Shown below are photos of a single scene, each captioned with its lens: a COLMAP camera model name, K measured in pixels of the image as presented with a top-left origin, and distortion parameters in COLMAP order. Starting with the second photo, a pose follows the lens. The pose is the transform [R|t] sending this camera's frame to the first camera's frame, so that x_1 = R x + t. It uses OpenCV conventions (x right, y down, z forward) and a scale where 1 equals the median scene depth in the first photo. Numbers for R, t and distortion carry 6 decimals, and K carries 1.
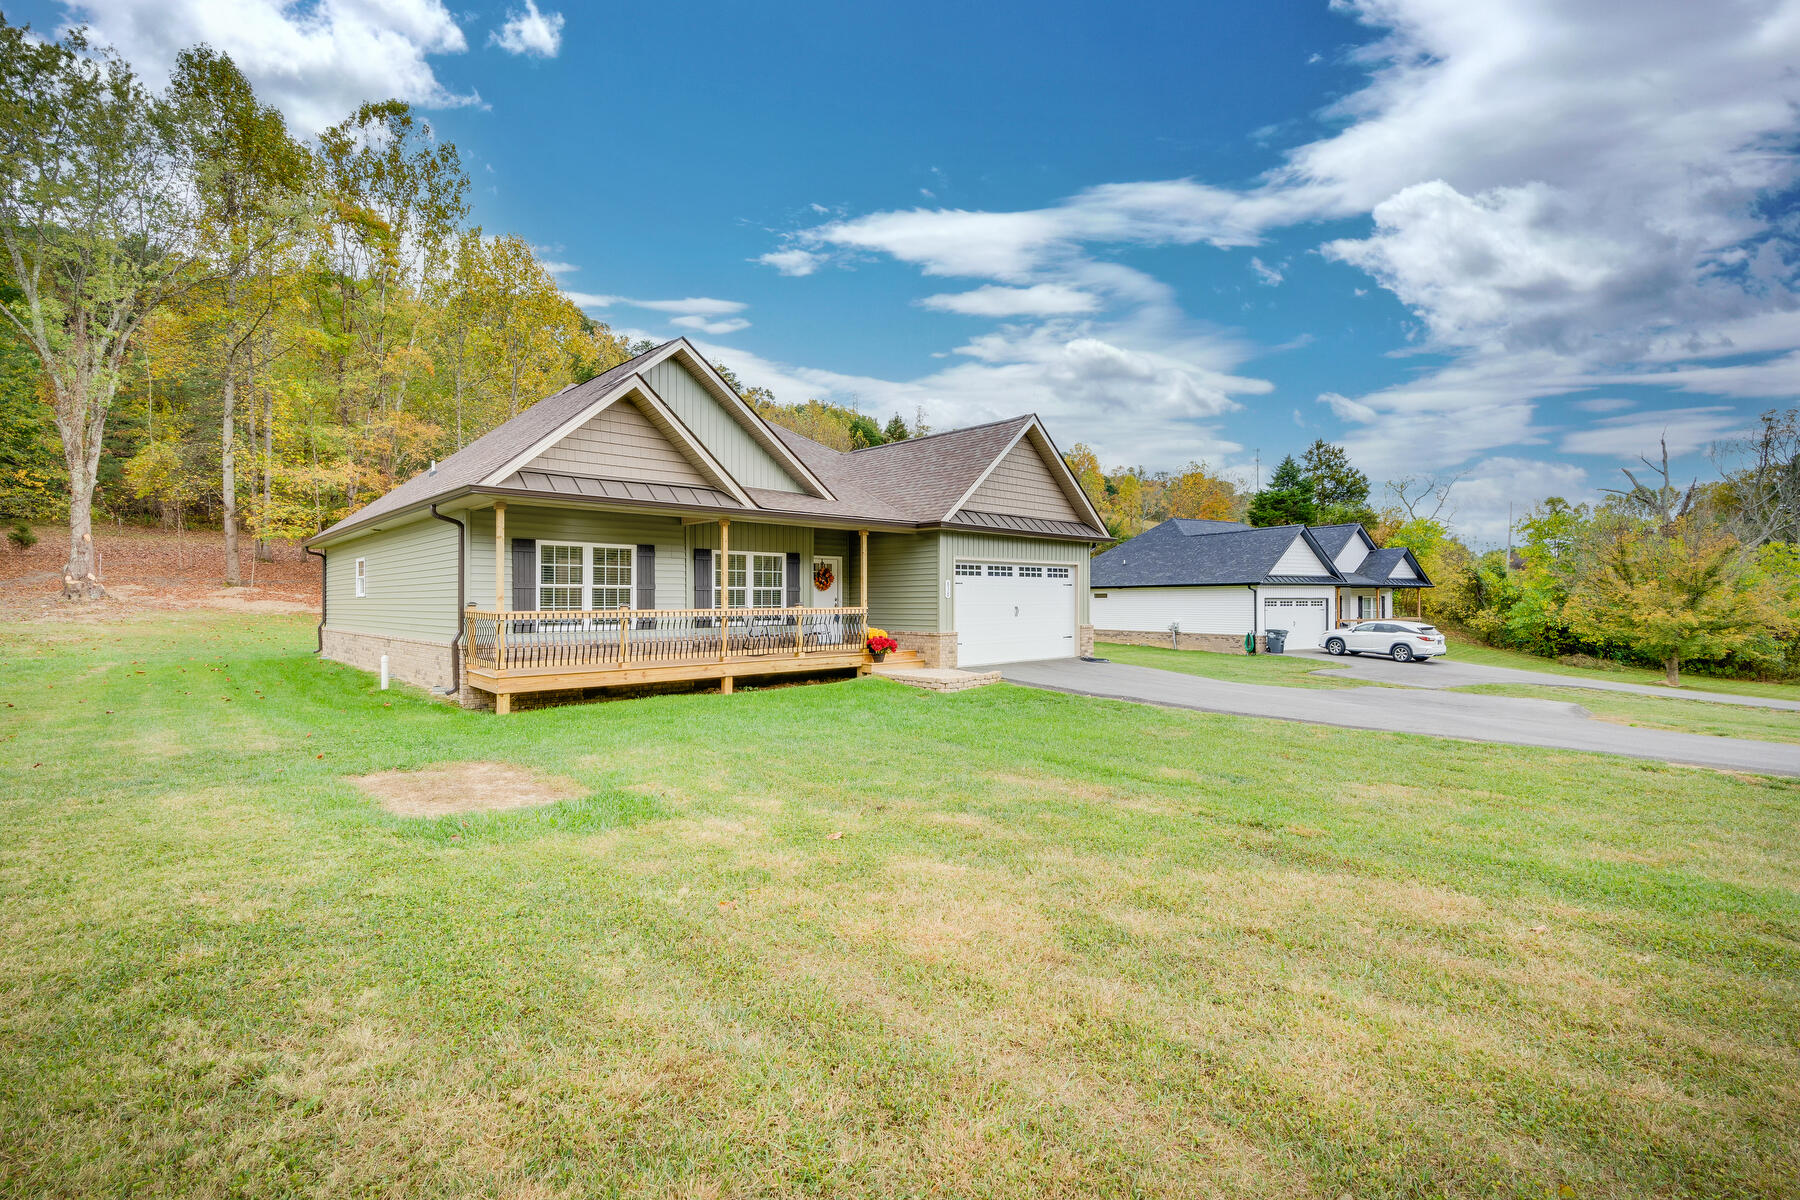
lens RADIAL K [[800.4, 0, 888.4], [0, 800.4, 598.9], [0, 0, 1]] dist [-0.013786, 0.000639]
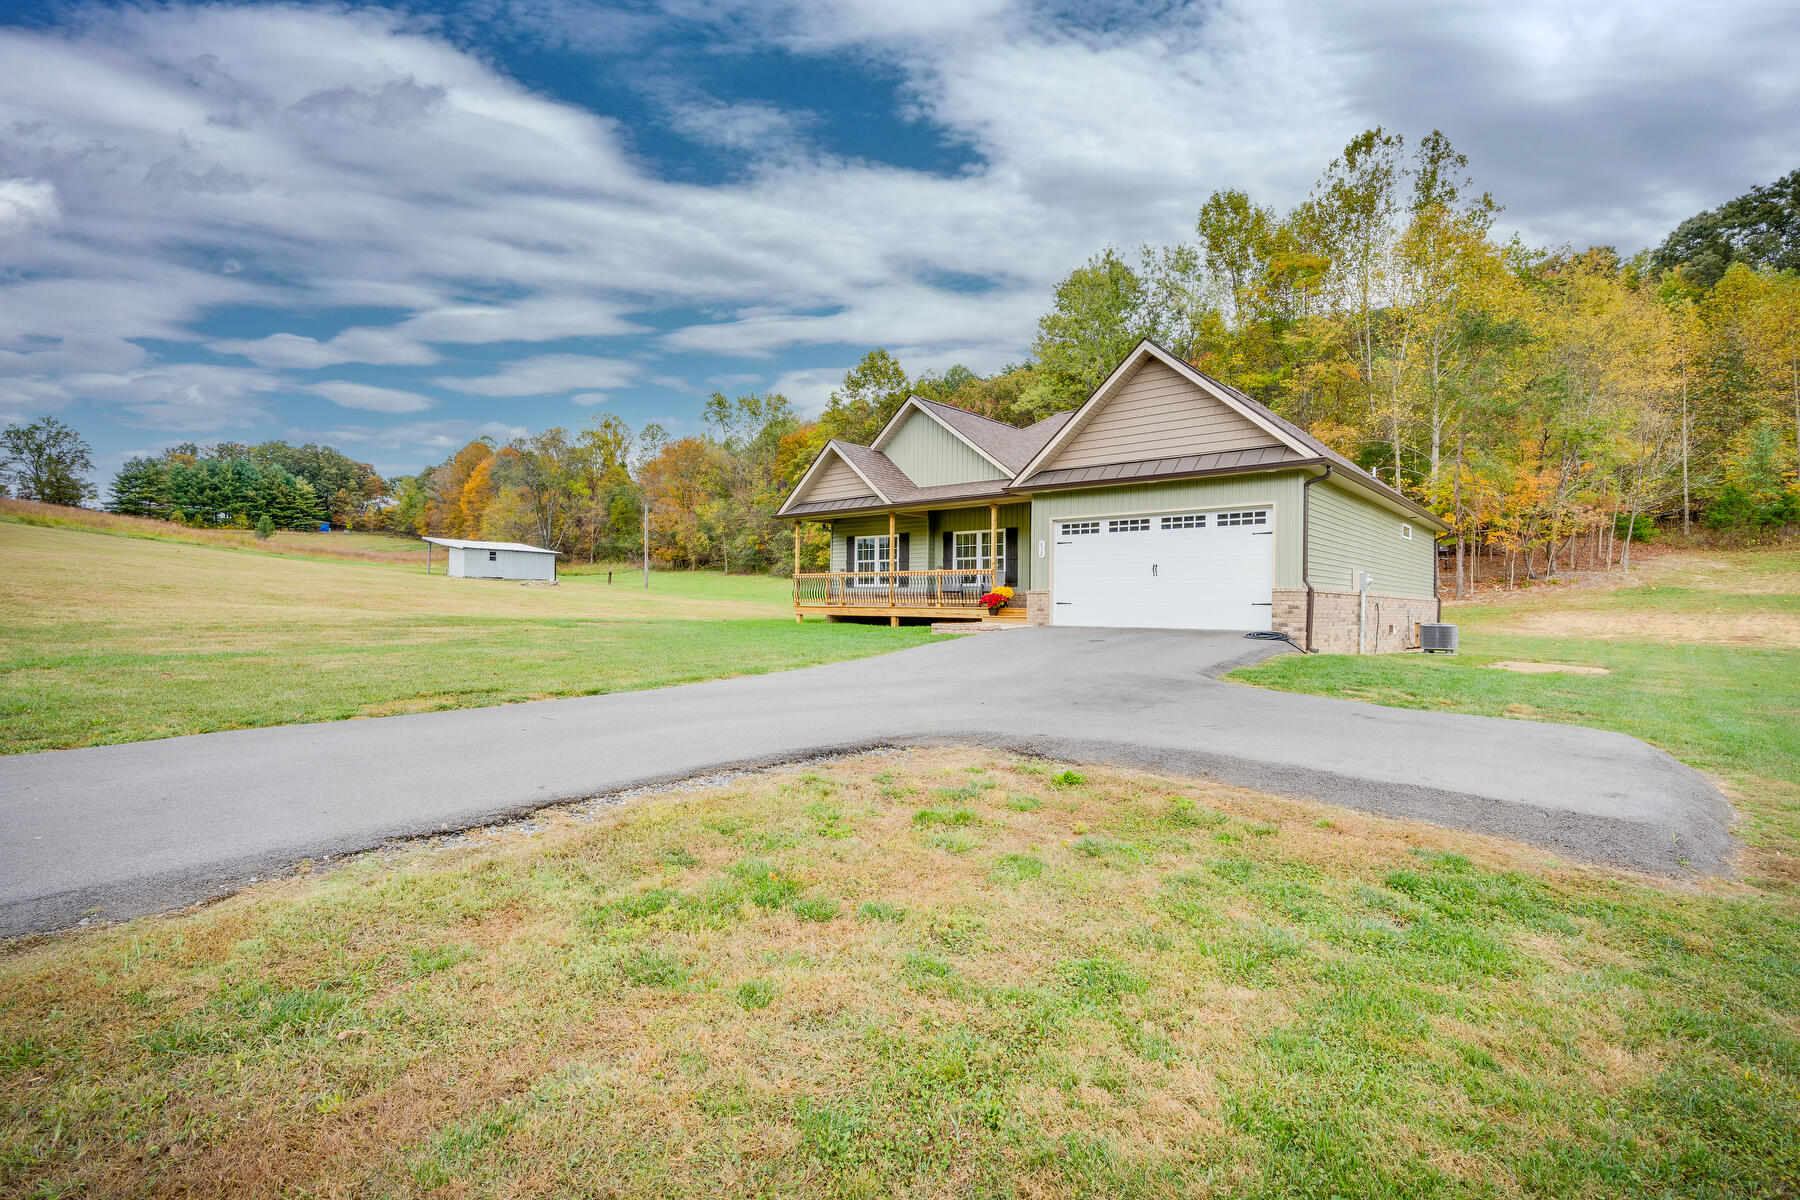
lens RADIAL K [[800.4, 0, 906.4], [0, 800.4, 598.3], [0, 0, 1]] dist [-0.013786, 0.000639]
pose [[0.105890, 0.006239, -0.994358, 1.147513], [0.003339, 0.999972, 0.006630, 0.045600], [0.994372, -0.004022, 0.105866, 0.749667]]
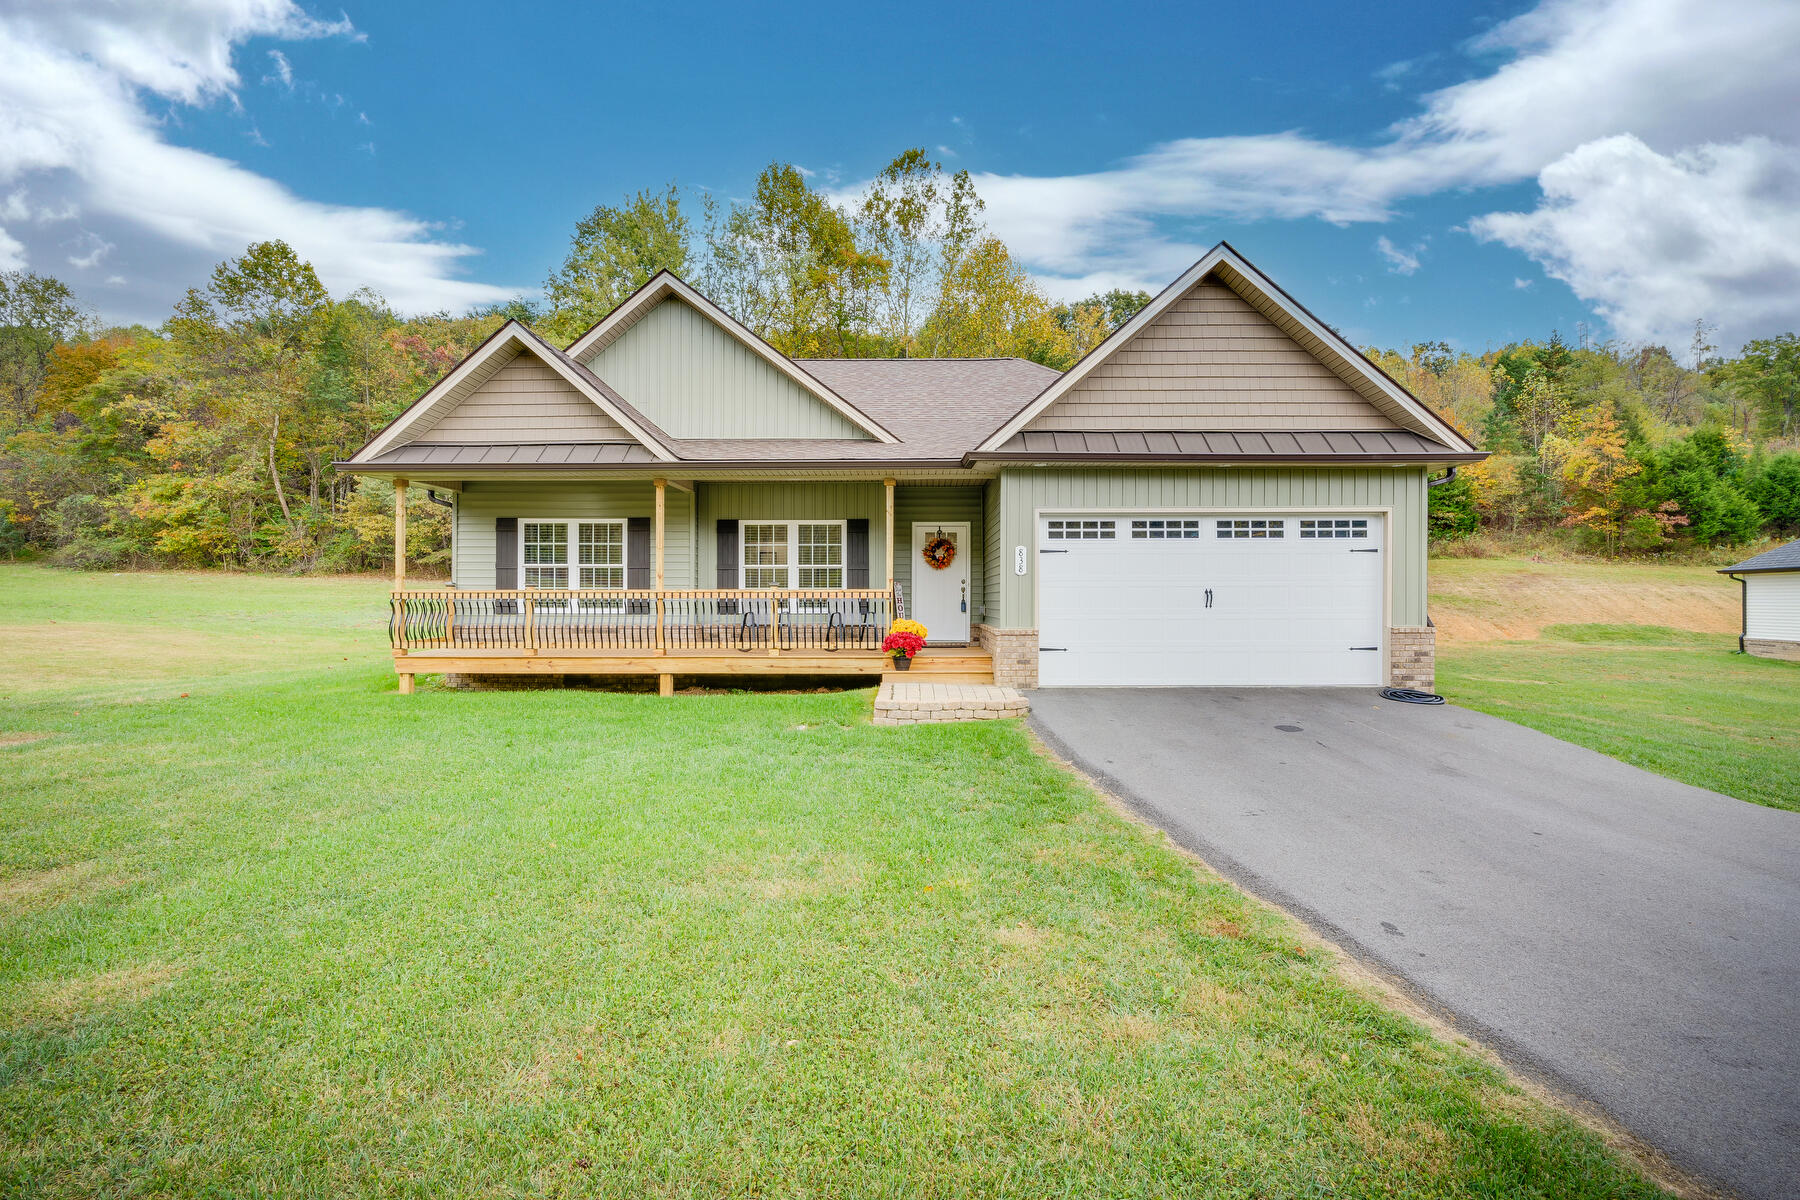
lens RADIAL K [[793.5, 0, 902.4], [0, 793.5, 601.0], [0, 0, 1]] dist [-0.009932, -0.000047]
pose [[0.716819, 0.014519, -0.697108, 0.464299], [0.001935, 0.999738, 0.022812, 0.004459], [0.697256, -0.017700, 0.716604, 0.514512]]
